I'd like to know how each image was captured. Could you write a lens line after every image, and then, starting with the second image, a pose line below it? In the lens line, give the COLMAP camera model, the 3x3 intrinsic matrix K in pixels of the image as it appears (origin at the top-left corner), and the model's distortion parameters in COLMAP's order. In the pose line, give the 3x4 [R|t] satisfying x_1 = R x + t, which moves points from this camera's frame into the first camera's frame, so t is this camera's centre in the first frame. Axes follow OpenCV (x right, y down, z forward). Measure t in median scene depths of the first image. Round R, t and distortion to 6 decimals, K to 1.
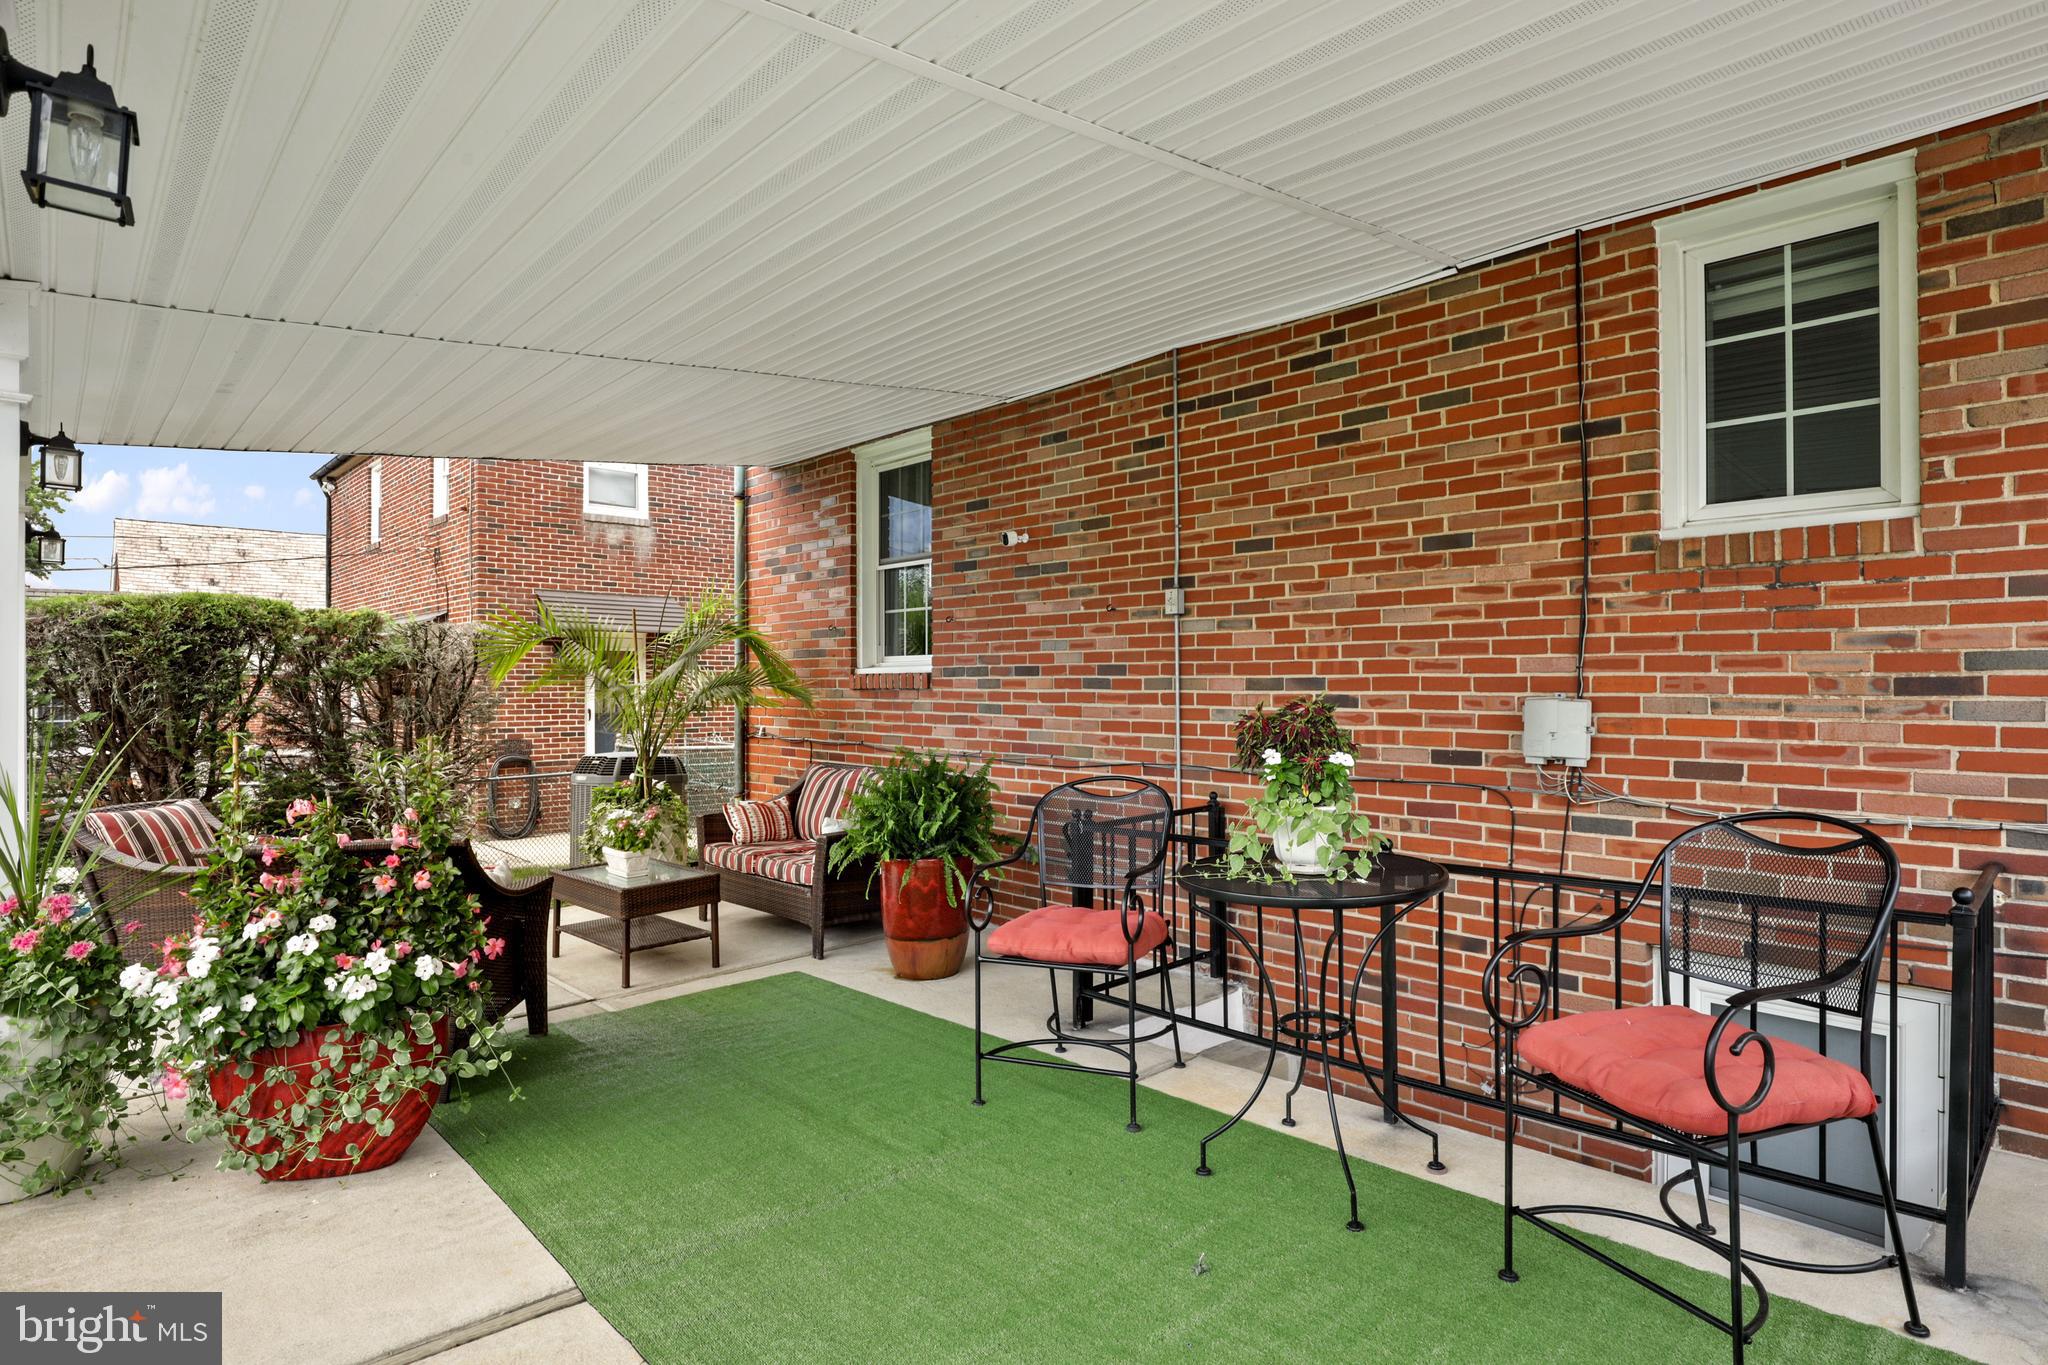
lens RADIAL K [[1086.6, 0, 1024.0], [0, 1086.6, 682.5], [0, 0, 1]] dist [-0.001475, 0.000318]
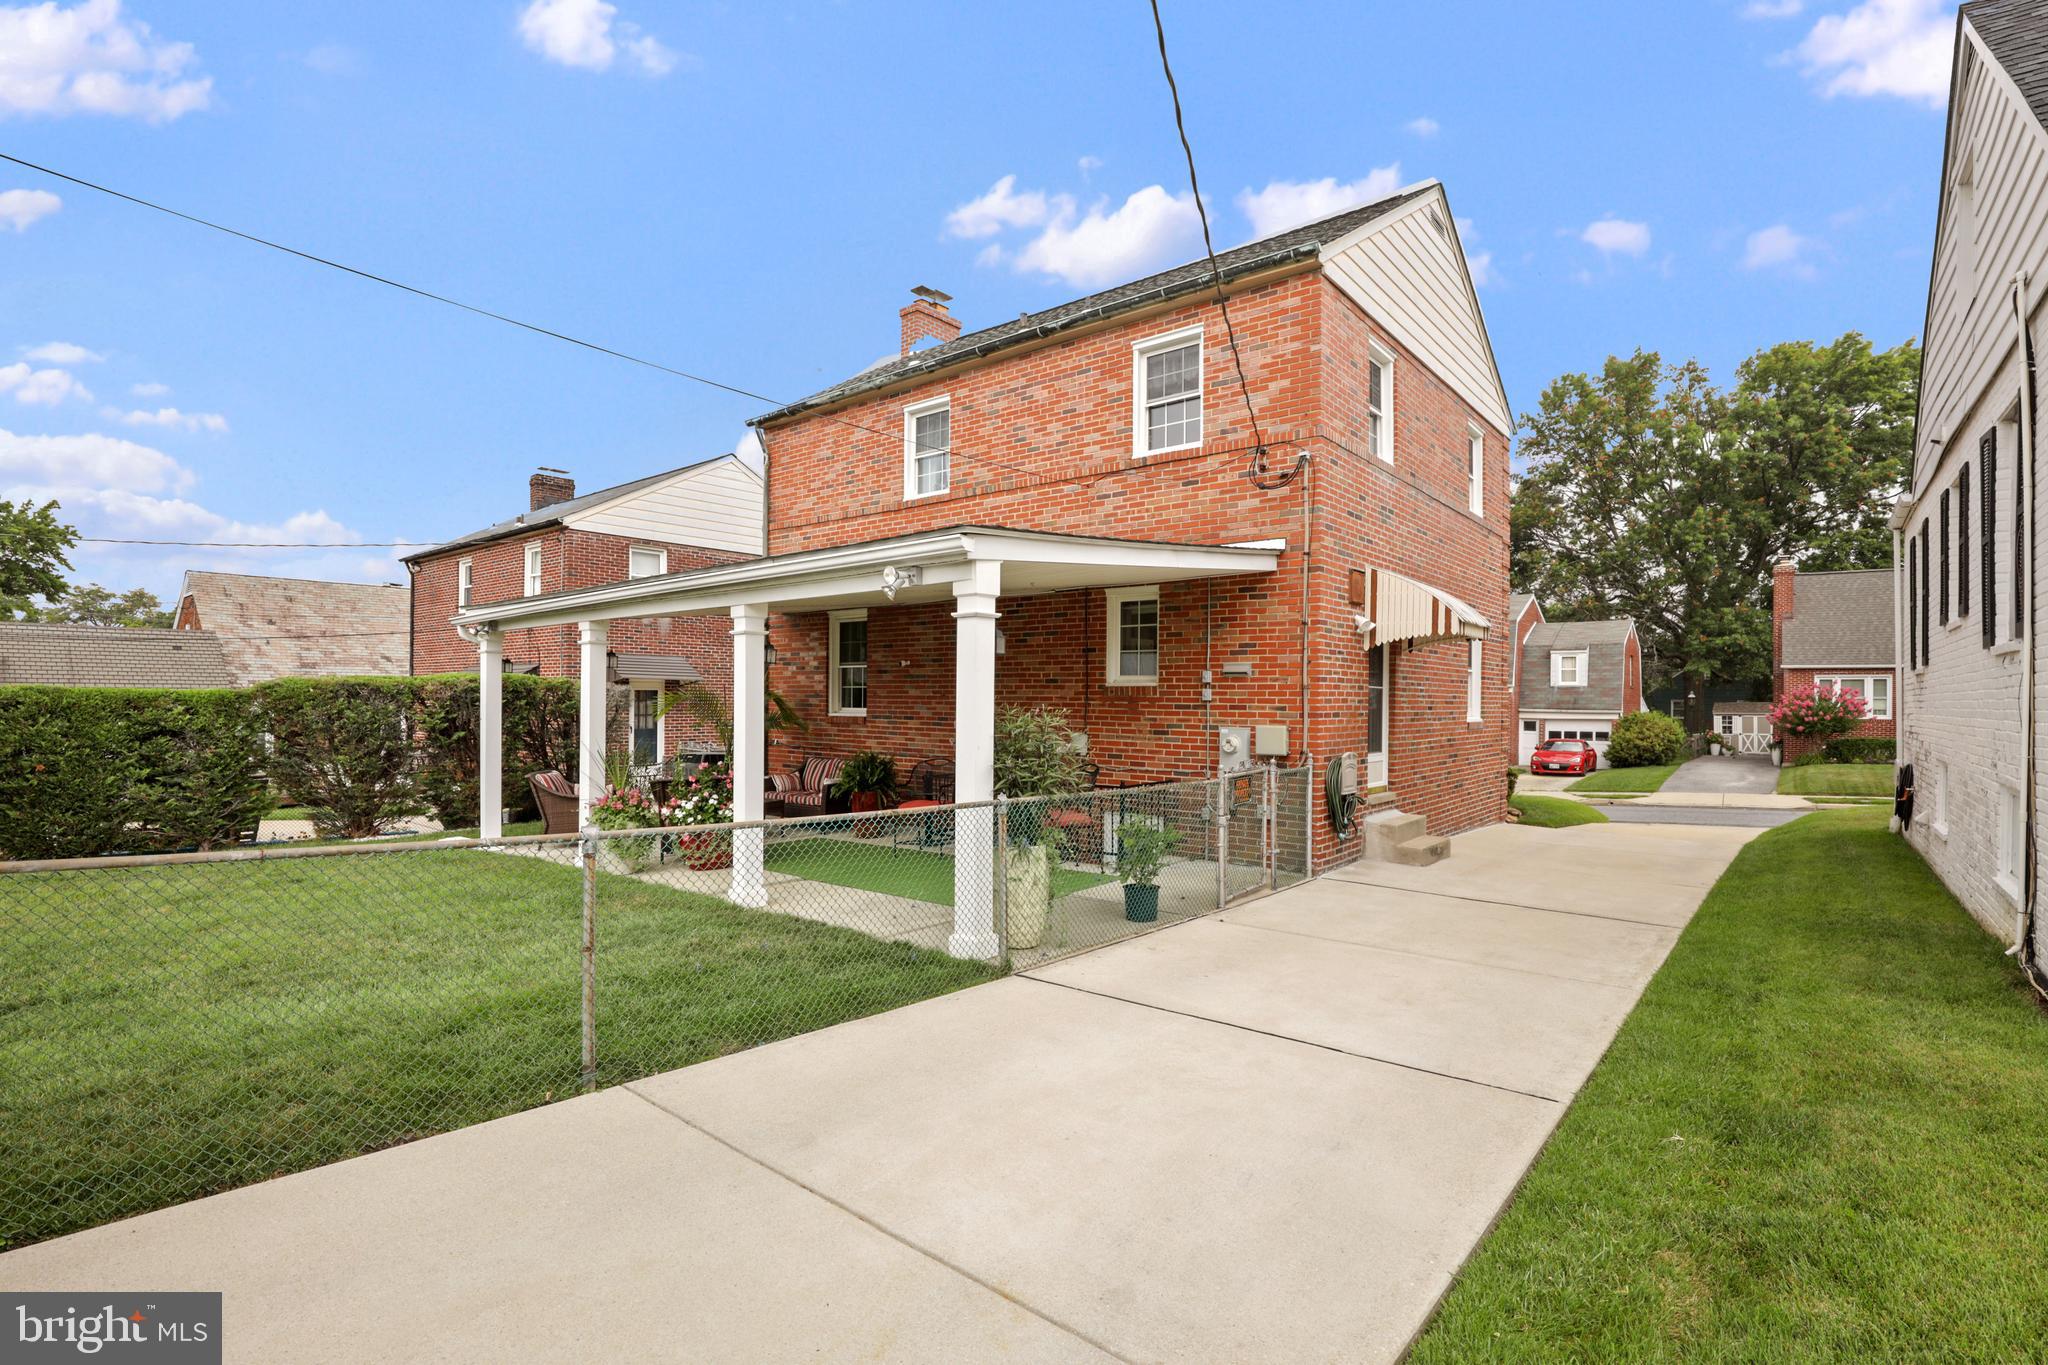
lens RADIAL K [[938.2, 0, 1024.0], [0, 938.2, 682.5], [0, 0, 1]] dist [-0.015073, -0.000179]
pose [[0.990792, 0.009515, 0.135058, -0.024003], [-0.007792, 0.999881, -0.013285, -0.058846], [-0.135169, 0.012111, 0.990749, -1.019427]]
